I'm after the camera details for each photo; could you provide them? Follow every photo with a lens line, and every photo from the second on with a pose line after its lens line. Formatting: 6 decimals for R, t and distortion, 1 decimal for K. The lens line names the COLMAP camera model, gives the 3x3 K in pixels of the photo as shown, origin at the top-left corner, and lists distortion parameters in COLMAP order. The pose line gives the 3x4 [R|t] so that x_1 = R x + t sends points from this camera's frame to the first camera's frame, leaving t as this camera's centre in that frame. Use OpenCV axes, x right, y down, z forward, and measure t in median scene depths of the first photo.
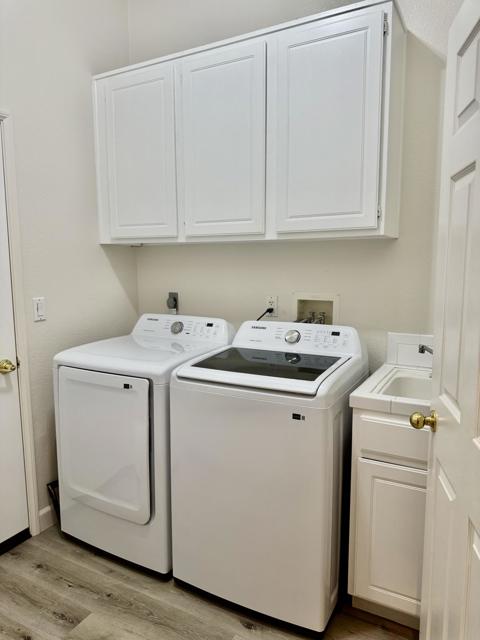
lens RADIAL K [[456.2, 0, 240.0], [0, 456.2, 320.0], [0, 0, 1]] dist [-0.009070, -0.004432]
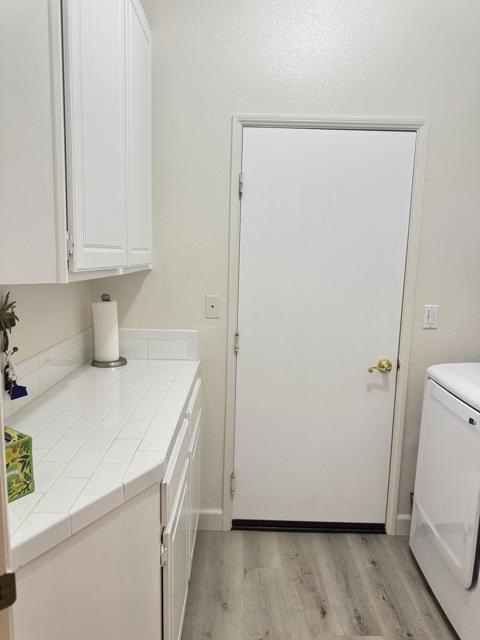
lens RADIAL K [[456.2, 0, 240.0], [0, 456.2, 320.0], [0, 0, 1]] dist [-0.009070, -0.004432]
pose [[0.476776, 0.143914, -0.867164, 0.225409], [-0.142416, 0.986120, 0.085354, -0.045320], [0.867411, 0.082803, 0.490654, 0.182451]]
